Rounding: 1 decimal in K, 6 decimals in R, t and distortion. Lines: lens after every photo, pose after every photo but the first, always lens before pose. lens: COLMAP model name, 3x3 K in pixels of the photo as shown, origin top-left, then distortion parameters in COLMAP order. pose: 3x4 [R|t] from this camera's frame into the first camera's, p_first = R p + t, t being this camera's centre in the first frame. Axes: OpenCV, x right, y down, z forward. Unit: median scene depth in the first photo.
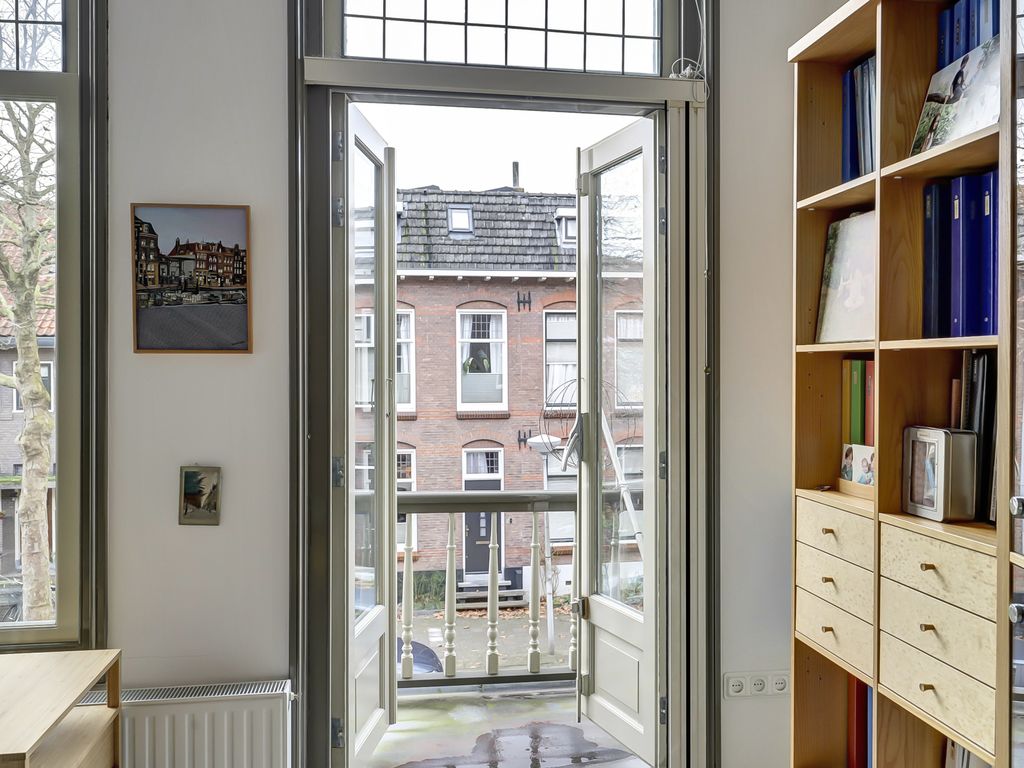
lens RADIAL K [[842.5, 0, 513.3], [0, 842.5, 377.4], [0, 0, 1]] dist [-0.001782, 0.001088]
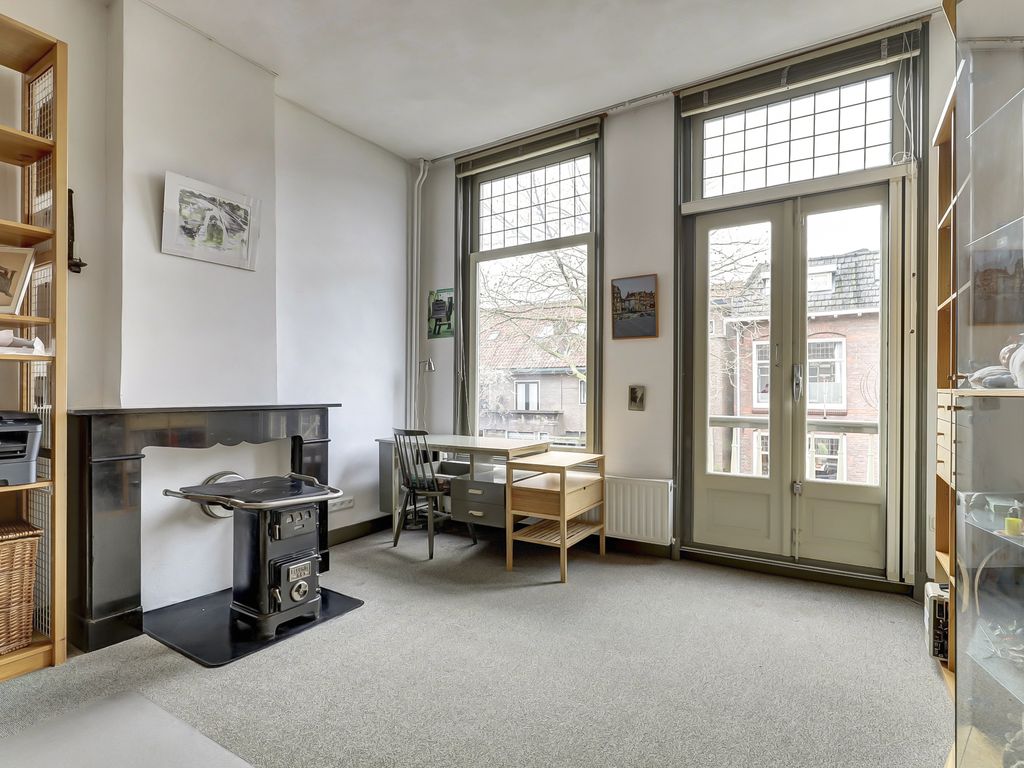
lens RADIAL K [[530.8, 0, 511.1], [0, 530.8, 388.8], [0, 0, 1]] dist [-0.001611, 0.000195]
pose [[0.753488, -0.002656, -0.657456, 0.329981], [-0.005131, 0.999938, -0.009919, 0.124171], [0.657441, 0.010848, 0.753428, -0.347144]]
